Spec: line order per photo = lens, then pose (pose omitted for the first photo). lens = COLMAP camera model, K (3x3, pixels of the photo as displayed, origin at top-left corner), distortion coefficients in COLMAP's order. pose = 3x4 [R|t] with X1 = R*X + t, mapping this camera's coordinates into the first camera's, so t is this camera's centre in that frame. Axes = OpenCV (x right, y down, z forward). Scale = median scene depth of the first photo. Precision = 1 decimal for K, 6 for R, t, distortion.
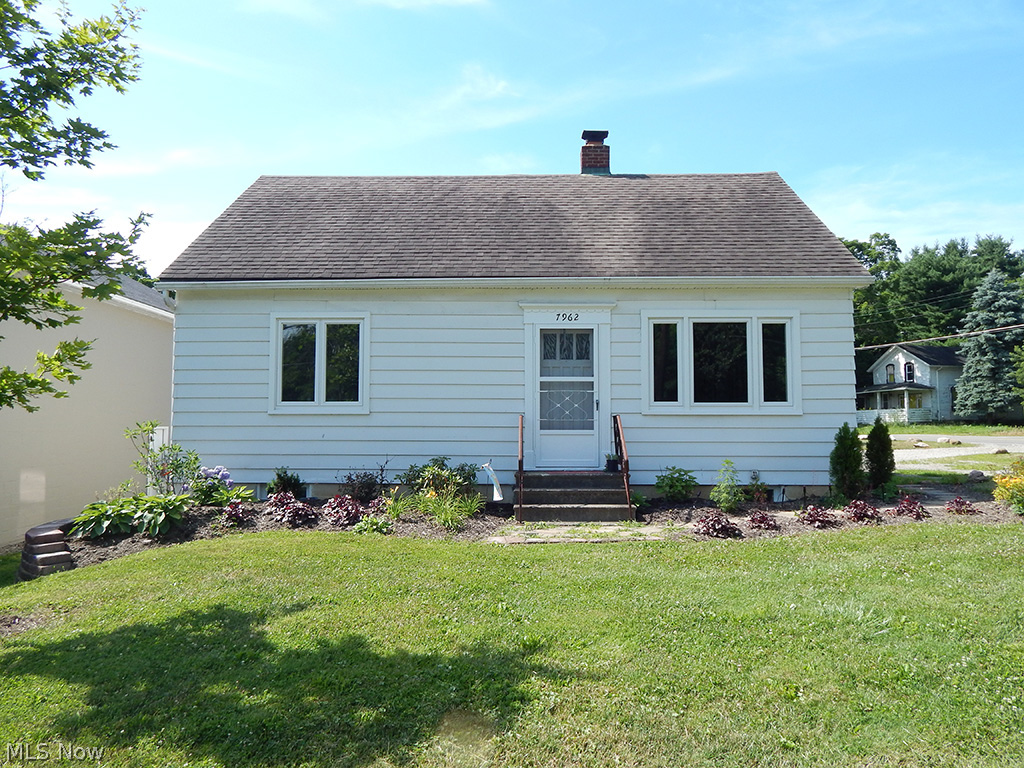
lens RADIAL K [[731.3, 0, 511.2], [0, 731.3, 386.9], [0, 0, 1]] dist [-0.009932, 0.005453]
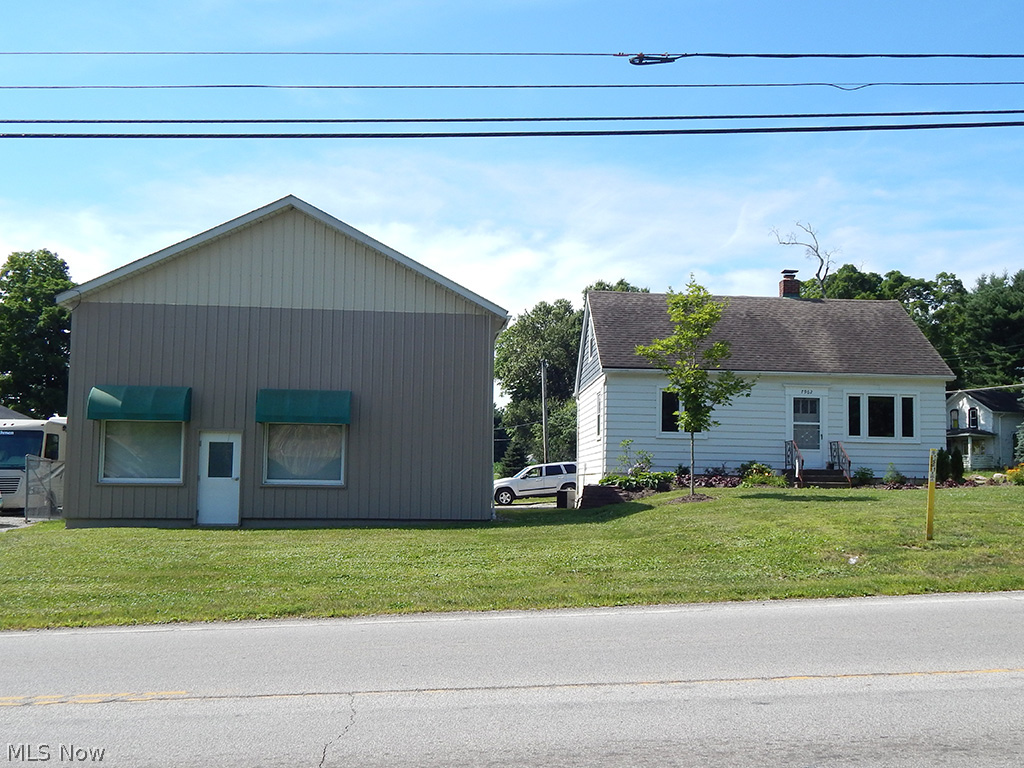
lens RADIAL K [[1033.7, 0, 526.5], [0, 1033.7, 410.0], [0, 0, 1]] dist [-0.017603, 0.000000]
pose [[0.995713, 0.023246, 0.089531, -0.916652], [-0.022098, 0.999661, -0.013789, 0.008568], [-0.089821, 0.011751, 0.995889, -1.691444]]
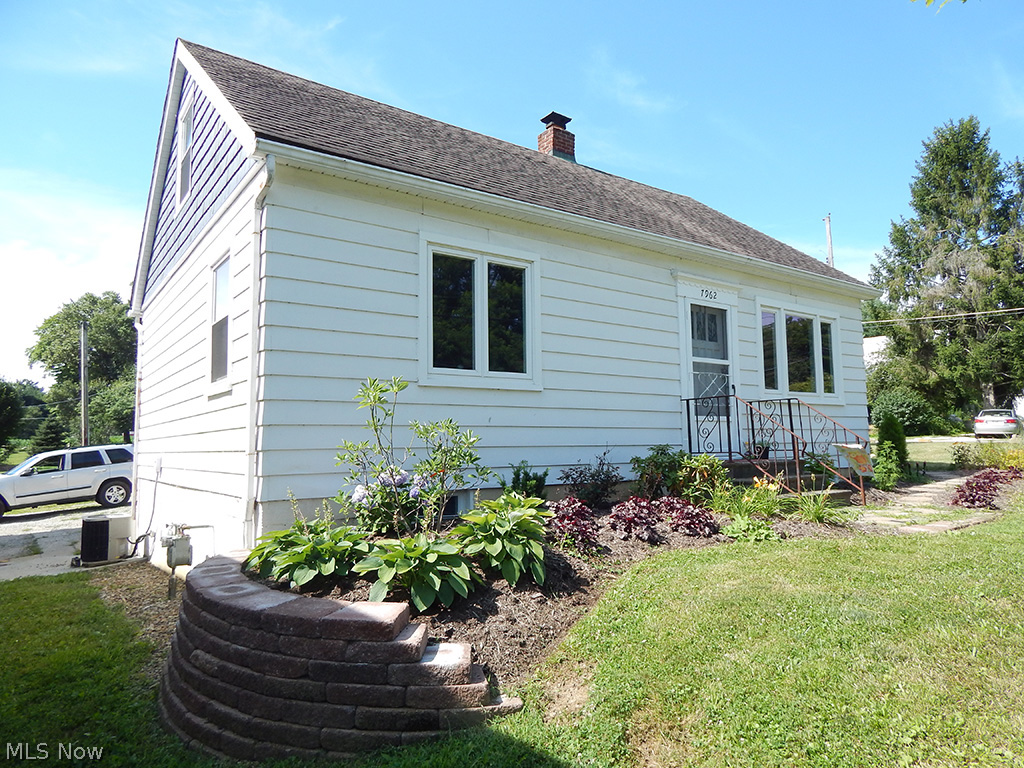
lens RADIAL K [[674.5, 0, 514.8], [0, 674.5, 386.9], [0, 0, 1]] dist [0.000234, 0.001009]
pose [[0.786288, 0.040562, 0.616528, -0.632140], [-0.019048, 0.998960, -0.041430, 0.061446], [-0.617567, 0.020833, 0.786242, 0.477408]]
